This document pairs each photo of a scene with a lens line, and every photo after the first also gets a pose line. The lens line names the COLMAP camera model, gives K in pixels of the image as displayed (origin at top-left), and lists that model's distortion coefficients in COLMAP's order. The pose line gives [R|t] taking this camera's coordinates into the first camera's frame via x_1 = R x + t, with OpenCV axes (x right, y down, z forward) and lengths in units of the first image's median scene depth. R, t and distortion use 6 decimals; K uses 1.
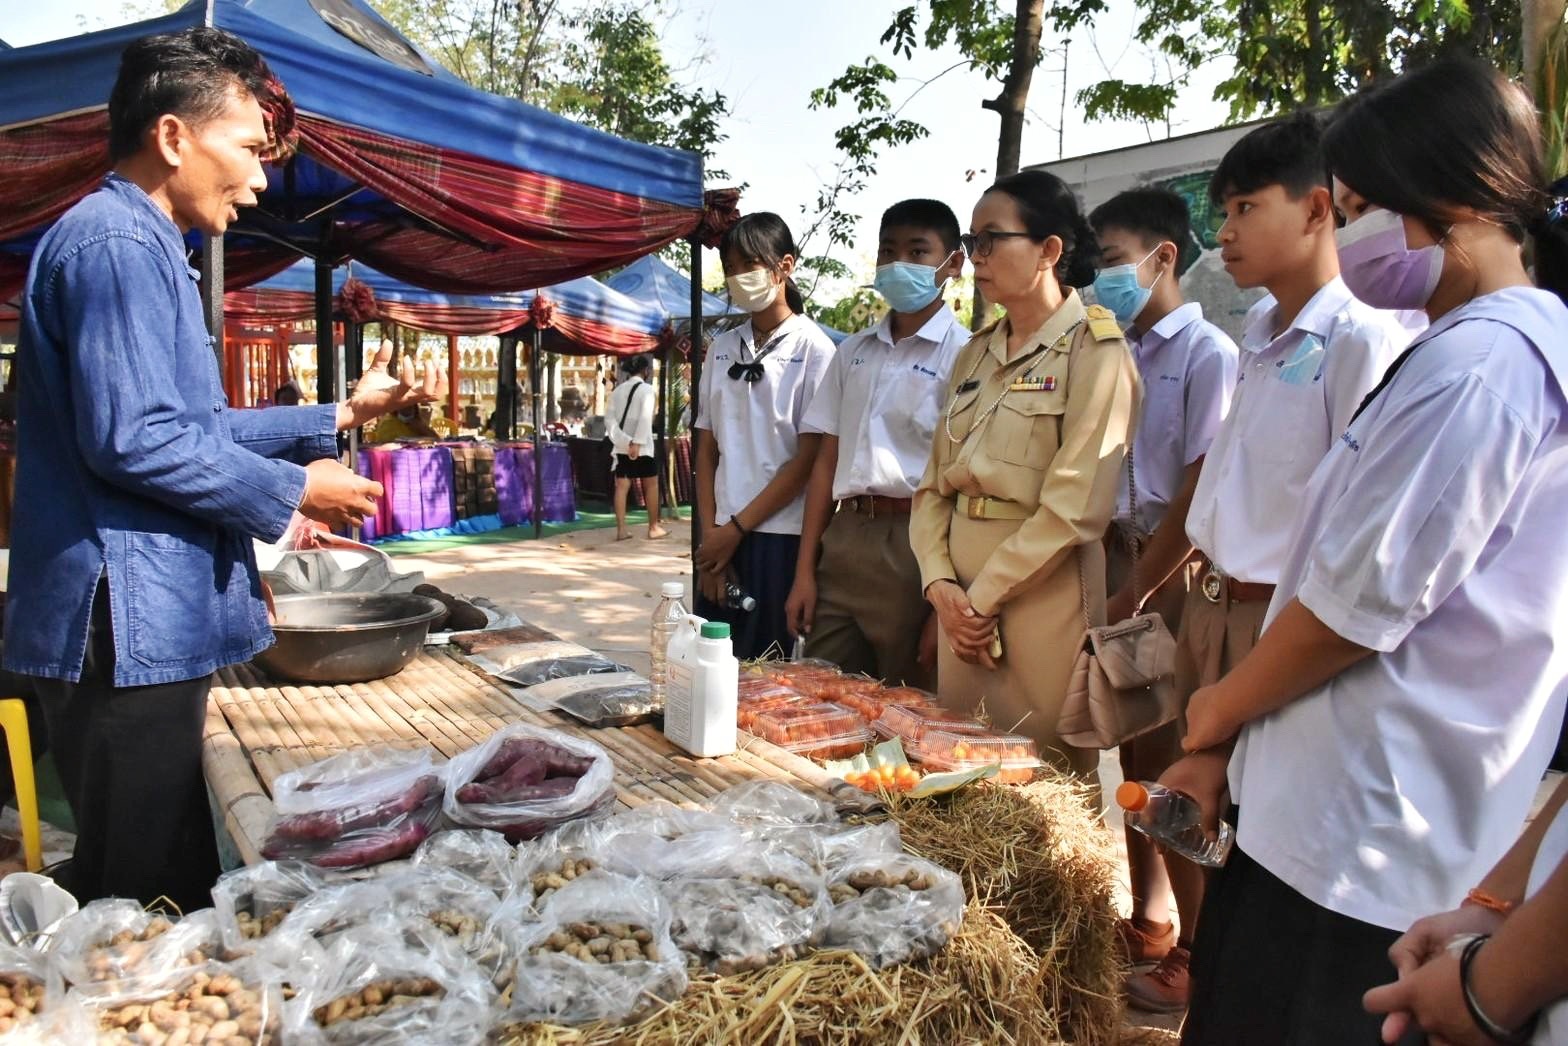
lens RADIAL K [[1151.8, 0, 766.0], [0, 1151.8, 521.8], [0, 0, 1]] dist [-0.023324, -0.009372]
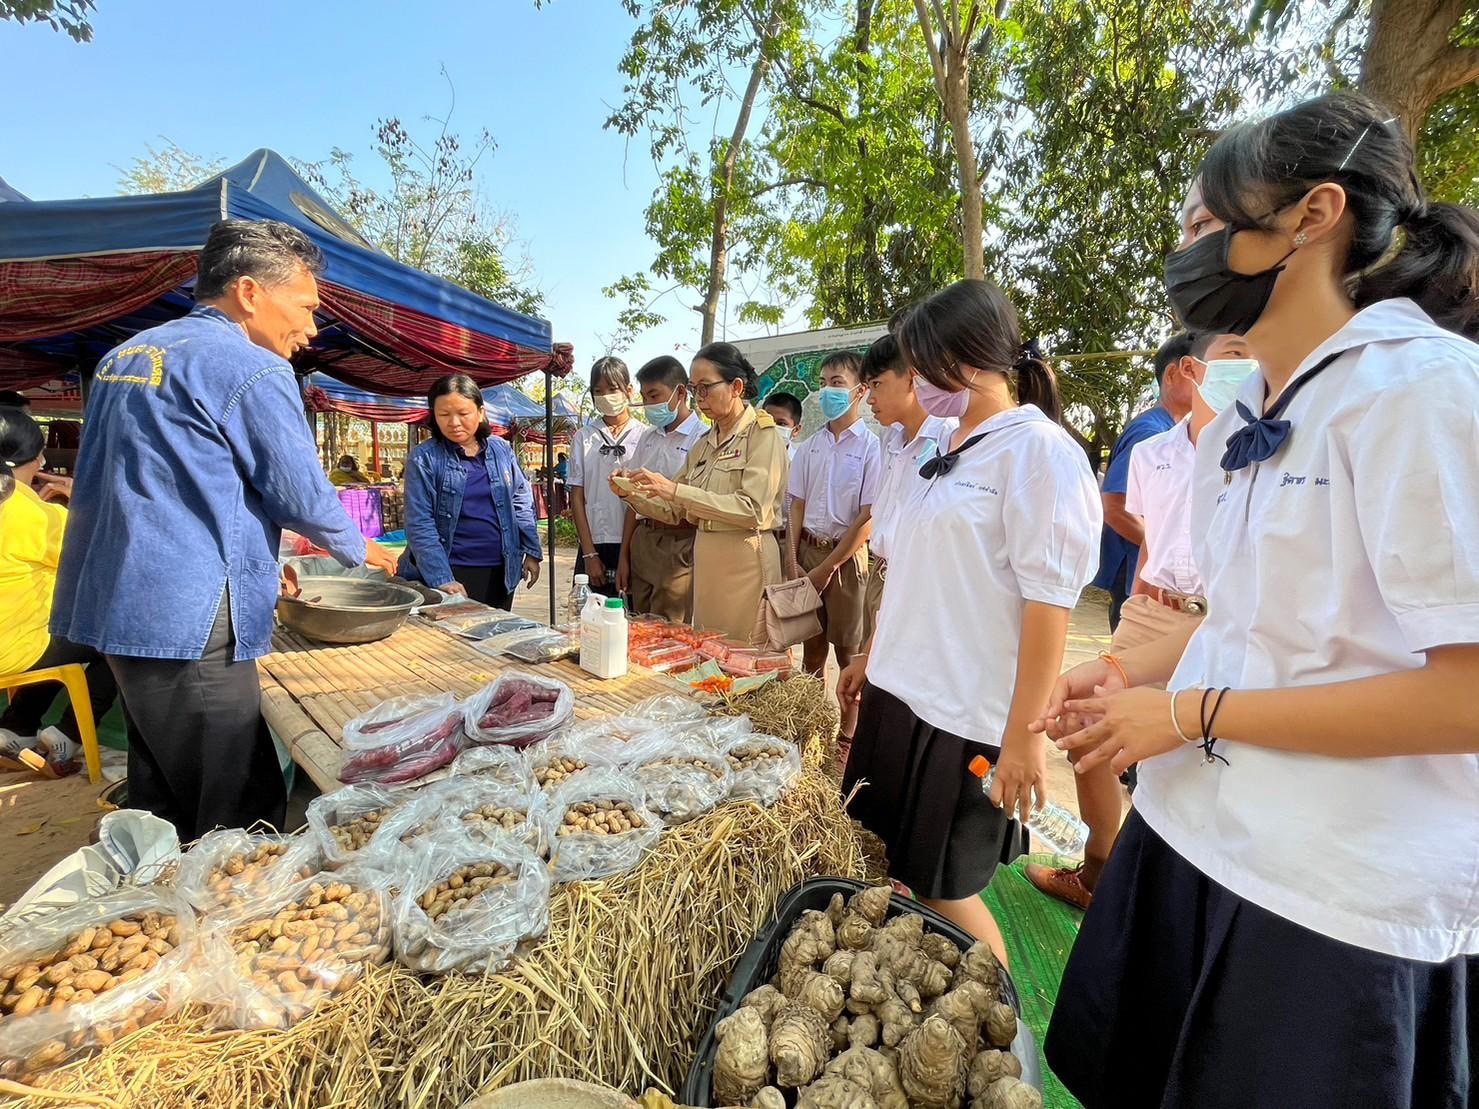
lens RADIAL K [[599.5, 0, 718.5], [0, 599.5, 548.1], [0, 0, 1]] dist [-0.008525, 0.000177]
pose [[0.964423, -0.016912, 0.263821, -0.113739], [0.008543, 0.999424, 0.032837, -0.012046], [-0.264225, -0.029415, 0.964012, 0.107627]]
